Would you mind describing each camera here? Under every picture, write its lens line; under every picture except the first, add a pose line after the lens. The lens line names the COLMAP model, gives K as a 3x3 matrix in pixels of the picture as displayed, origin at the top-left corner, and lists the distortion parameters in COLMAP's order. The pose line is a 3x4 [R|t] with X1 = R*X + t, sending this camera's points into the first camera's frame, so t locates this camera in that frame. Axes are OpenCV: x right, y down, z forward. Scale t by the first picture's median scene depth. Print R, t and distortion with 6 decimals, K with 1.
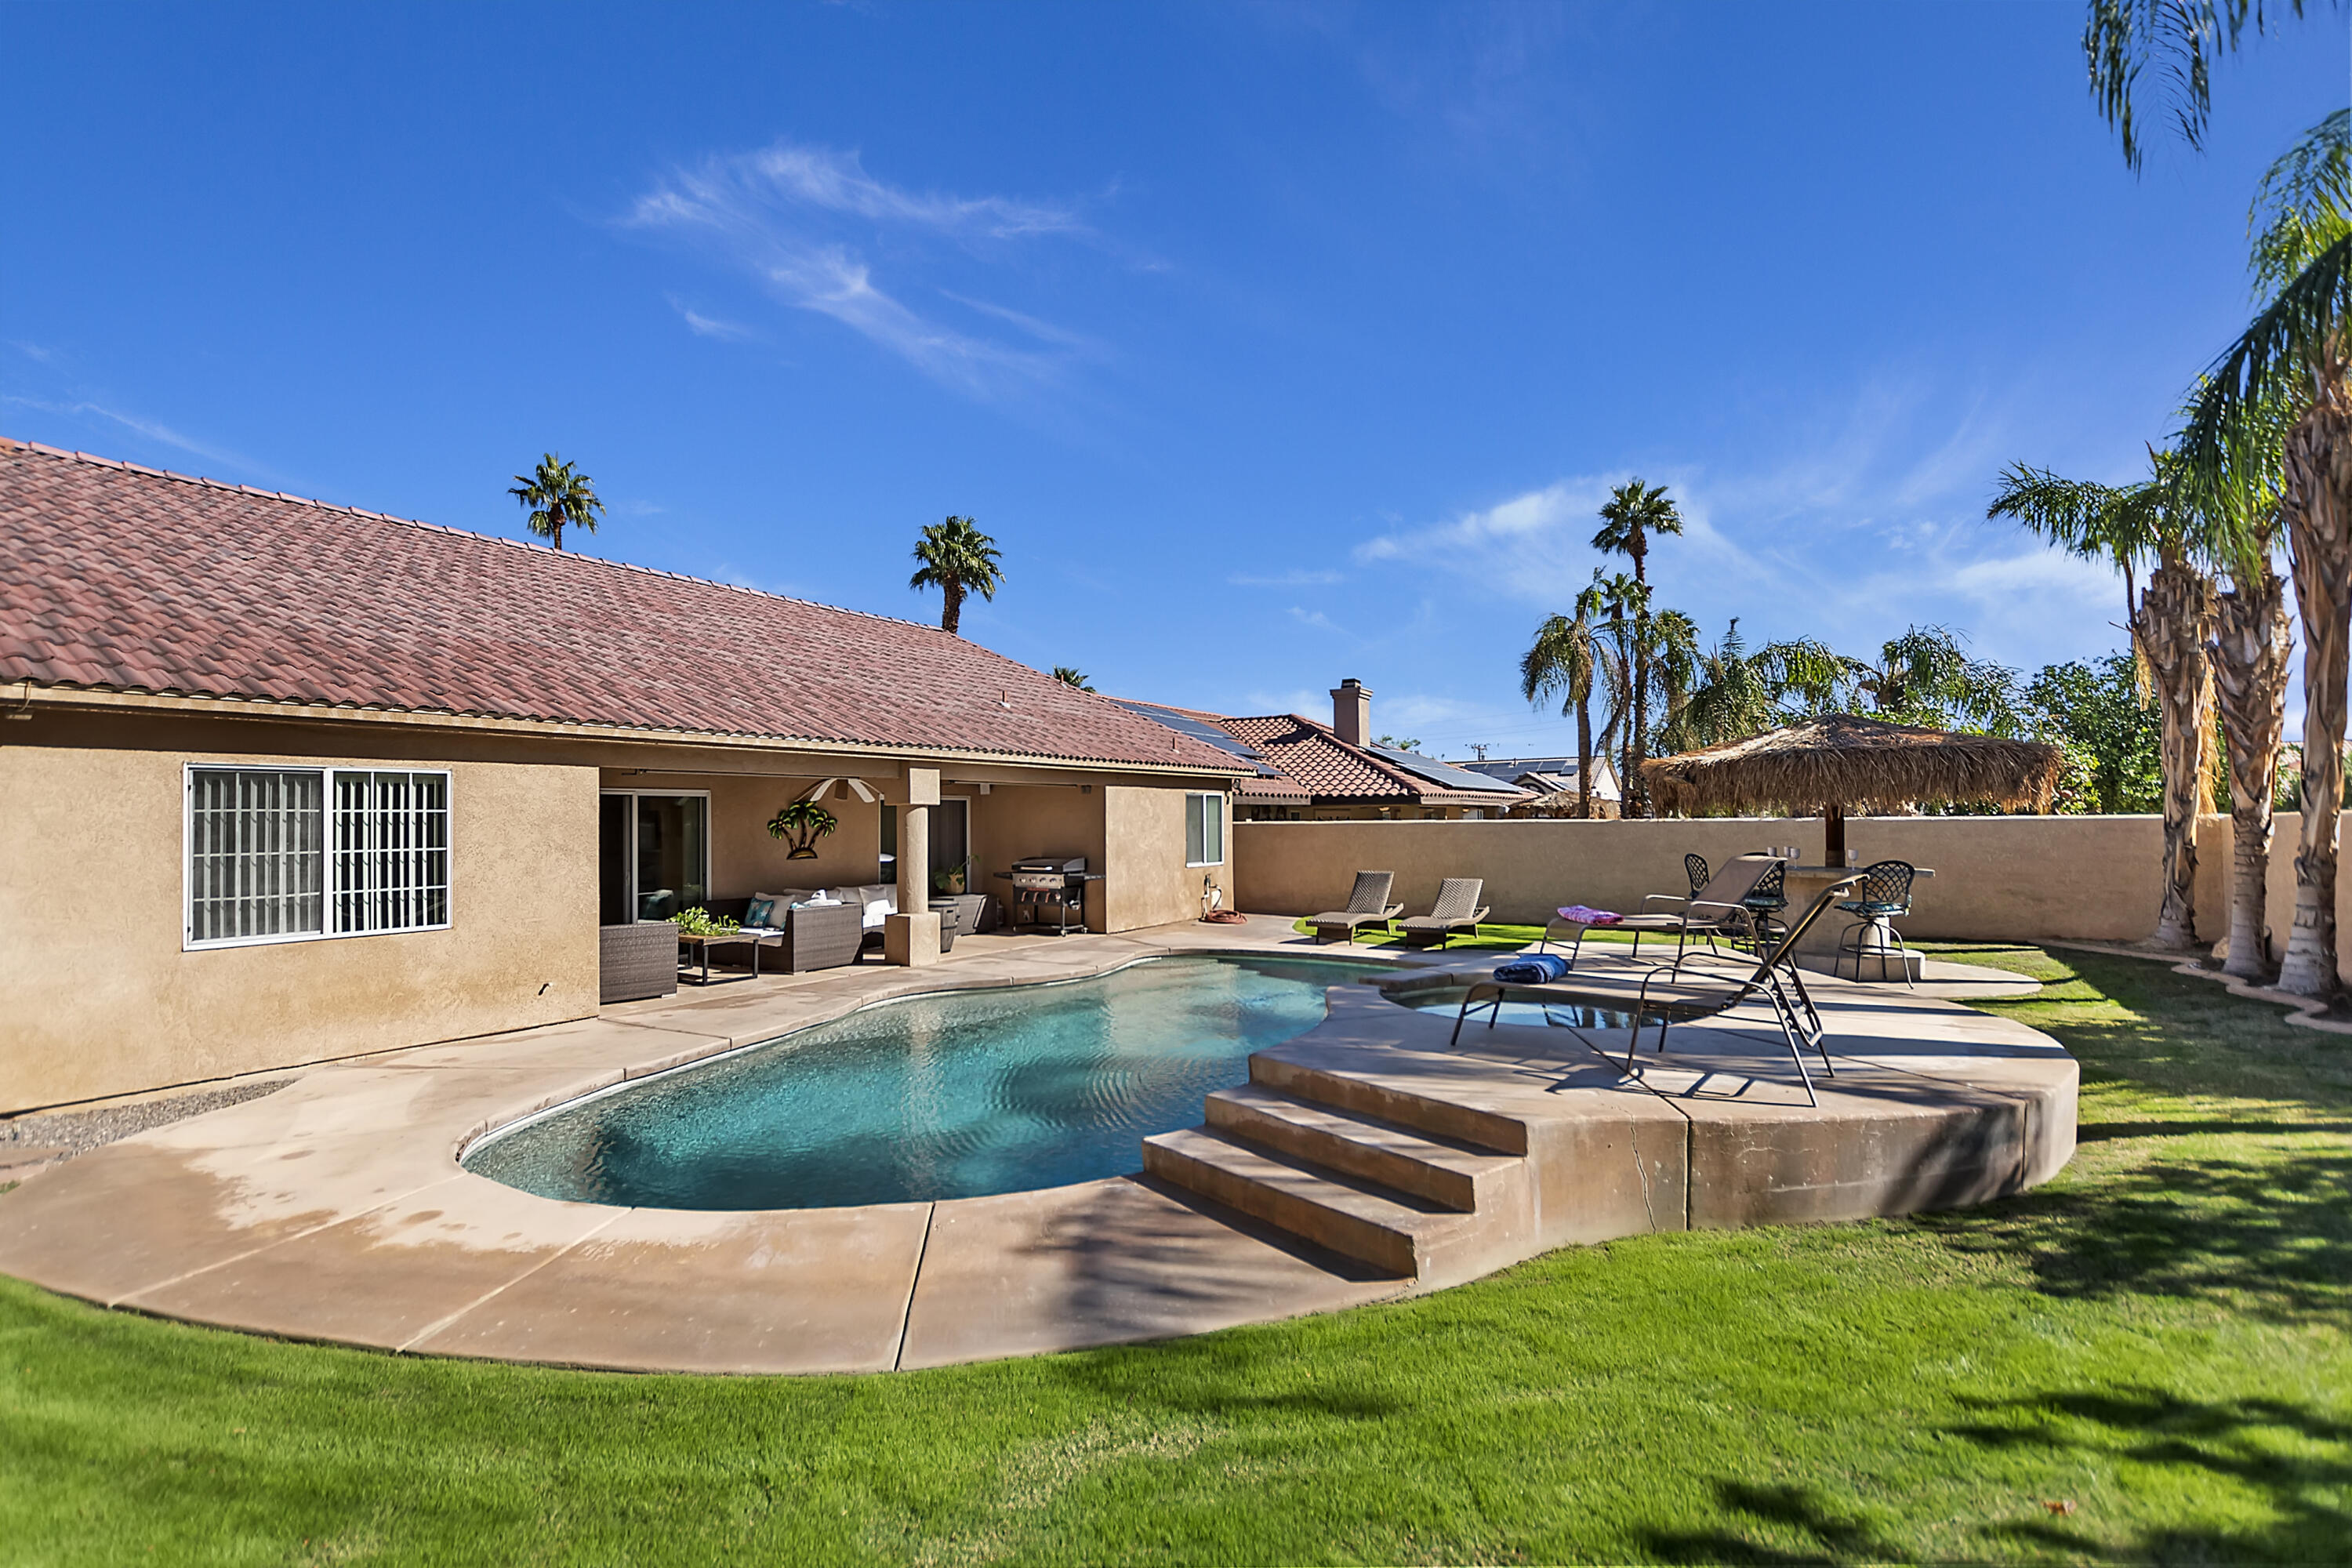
lens RADIAL K [[1077.0, 0, 1245.3], [0, 1077.0, 818.1], [0, 0, 1]] dist [0.017326, -0.005296]
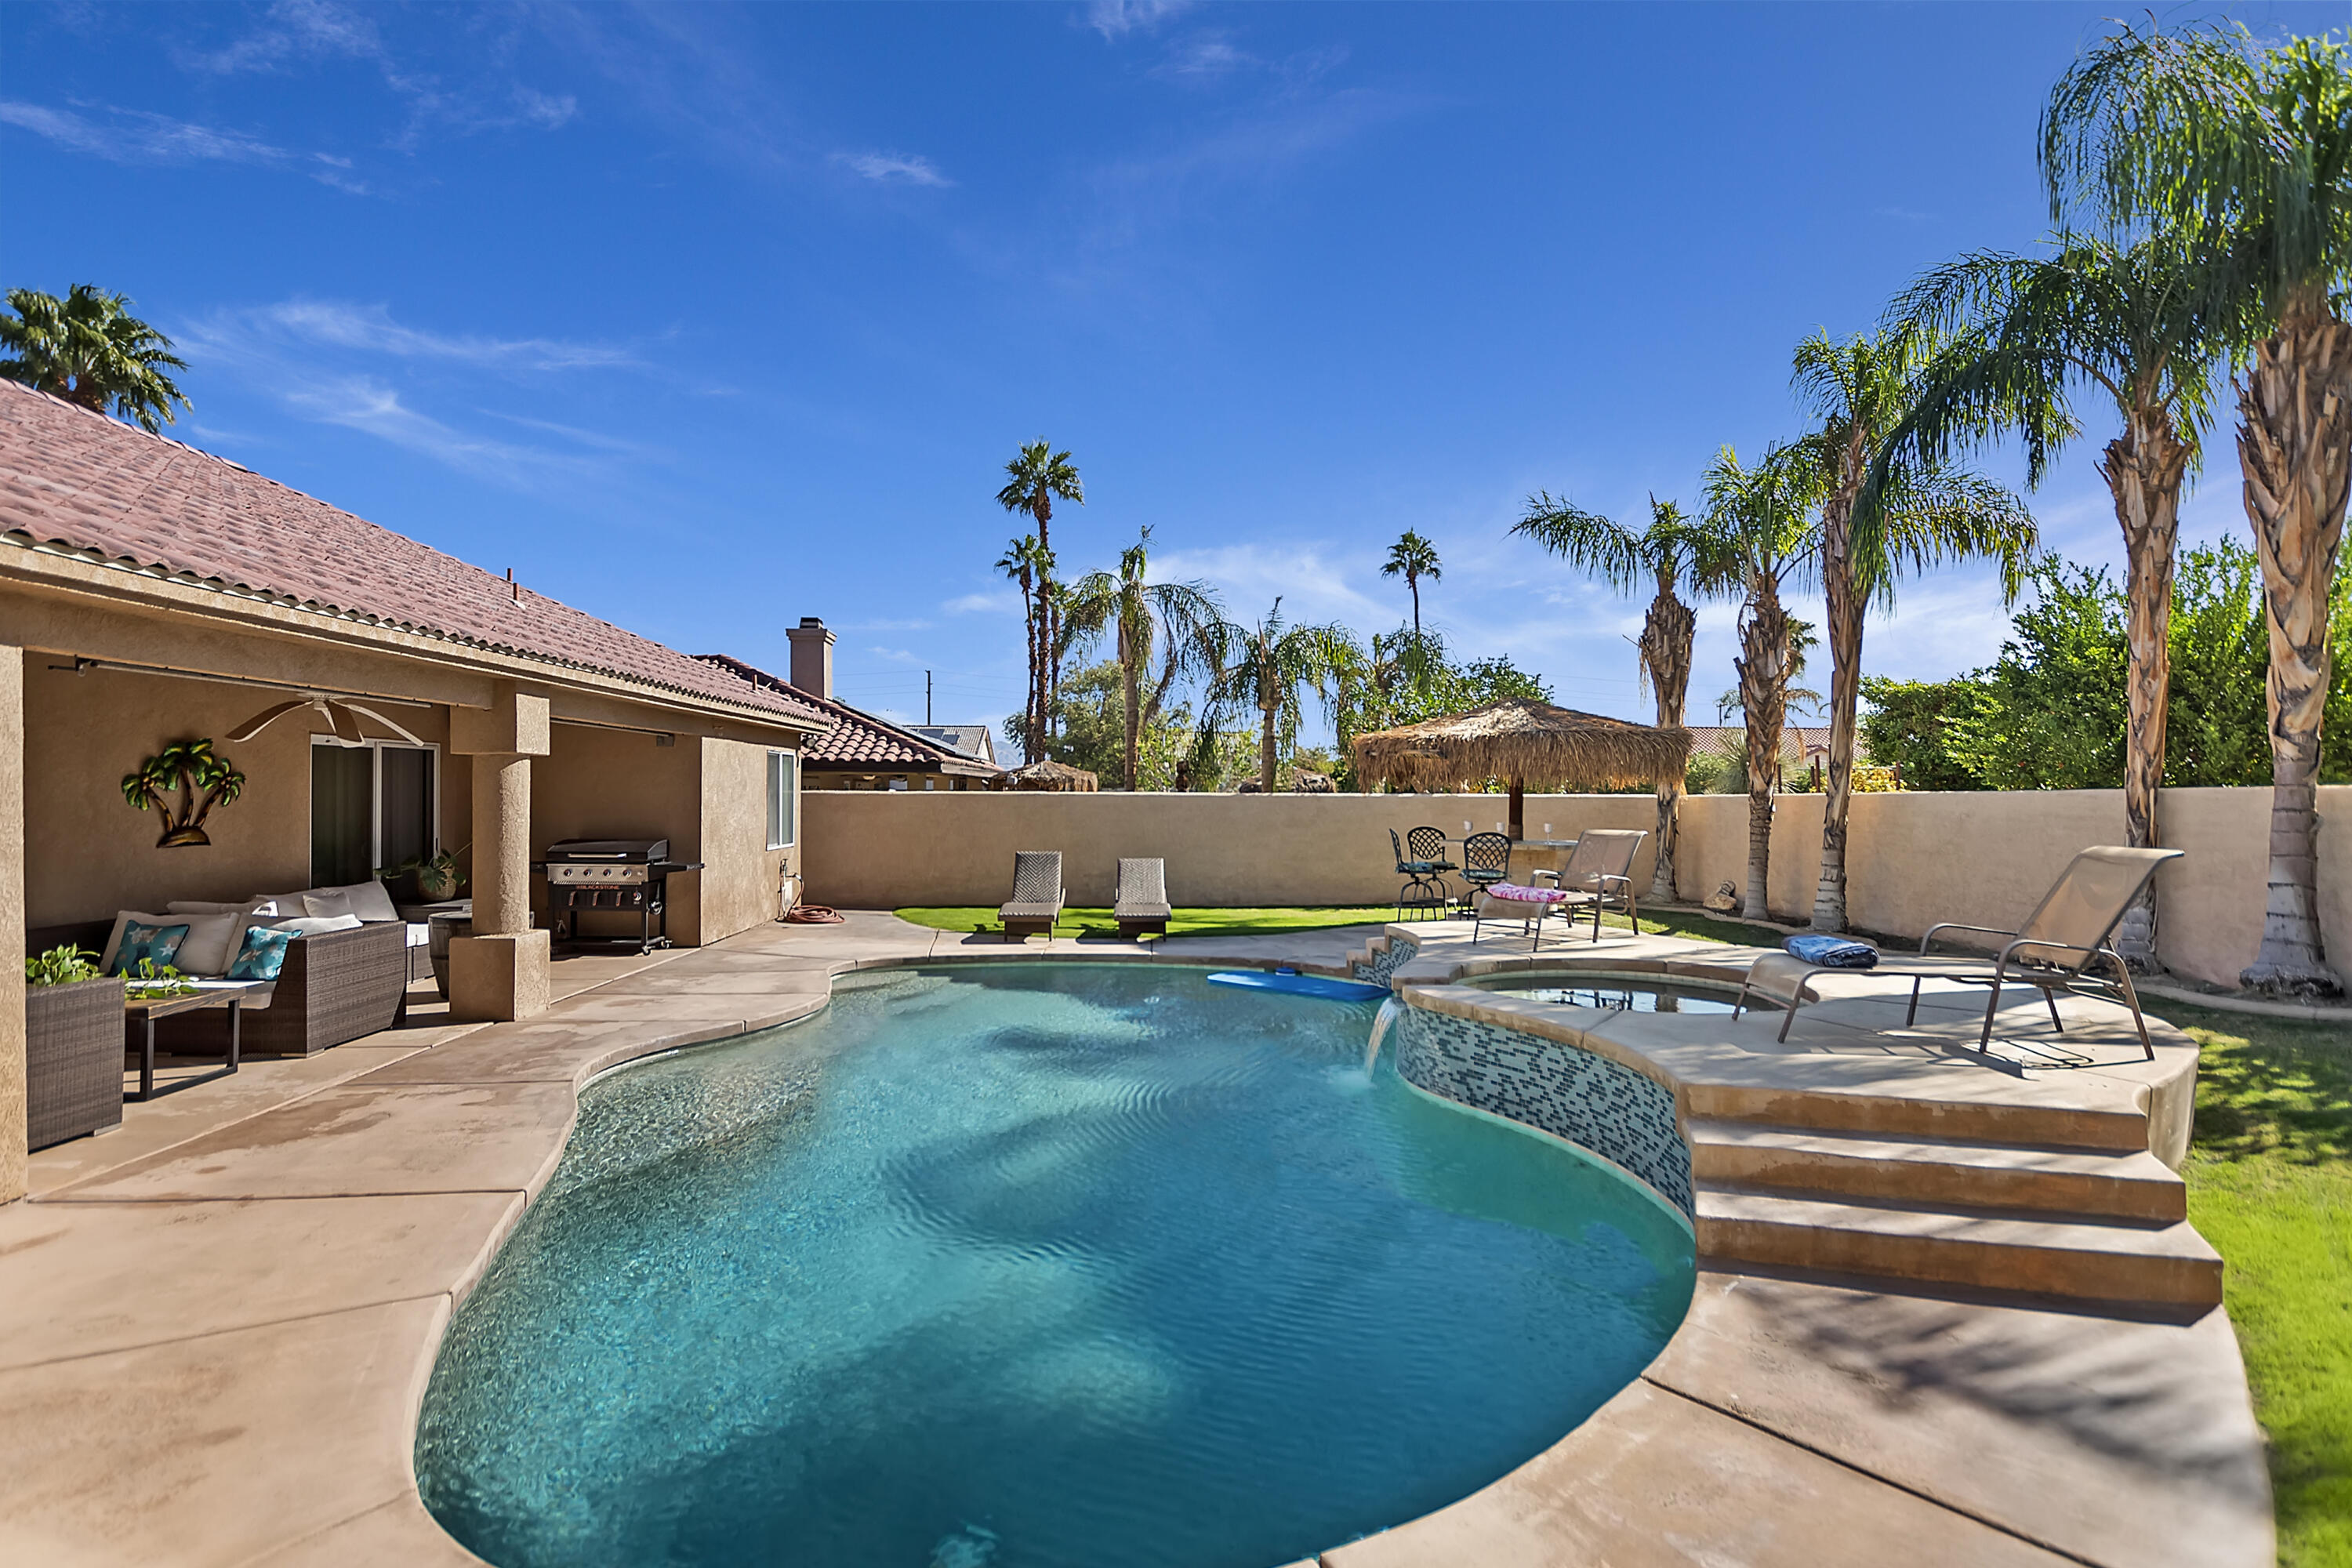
lens RADIAL K [[1154.4, 0, 1172.5], [0, 1154.4, 817.3], [0, 0, 1]] dist [0.003971, -0.001574]
pose [[0.813917, 0.000502, 0.580980, -0.356896], [-0.013195, 0.999758, 0.017621, 0.006354], [-0.580831, -0.022008, 0.813727, 0.239357]]
